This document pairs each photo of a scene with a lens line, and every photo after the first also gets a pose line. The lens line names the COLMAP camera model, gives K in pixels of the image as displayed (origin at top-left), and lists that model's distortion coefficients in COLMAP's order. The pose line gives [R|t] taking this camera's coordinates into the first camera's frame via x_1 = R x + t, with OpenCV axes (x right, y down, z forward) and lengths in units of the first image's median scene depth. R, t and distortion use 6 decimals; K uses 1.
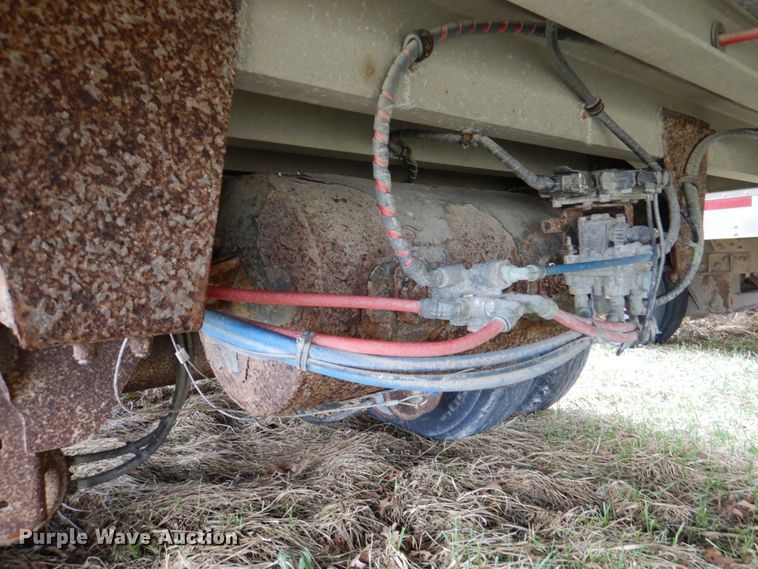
lens RADIAL K [[542.1, 0, 379.0], [0, 542.1, 284.5], [0, 0, 1]] dist [0.002796, 0.000674]
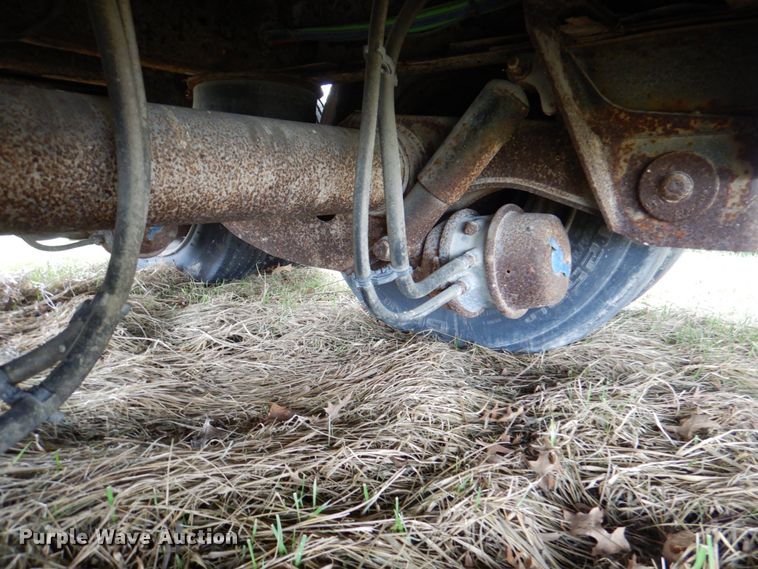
lens RADIAL K [[542.1, 0, 379.0], [0, 542.1, 284.5], [0, 0, 1]] dist [0.002796, 0.000674]
pose [[0.972121, 0.004256, 0.234442, -0.206699], [-0.036435, 0.990433, 0.133097, 0.128443], [-0.231633, -0.137928, 0.962976, 0.432496]]
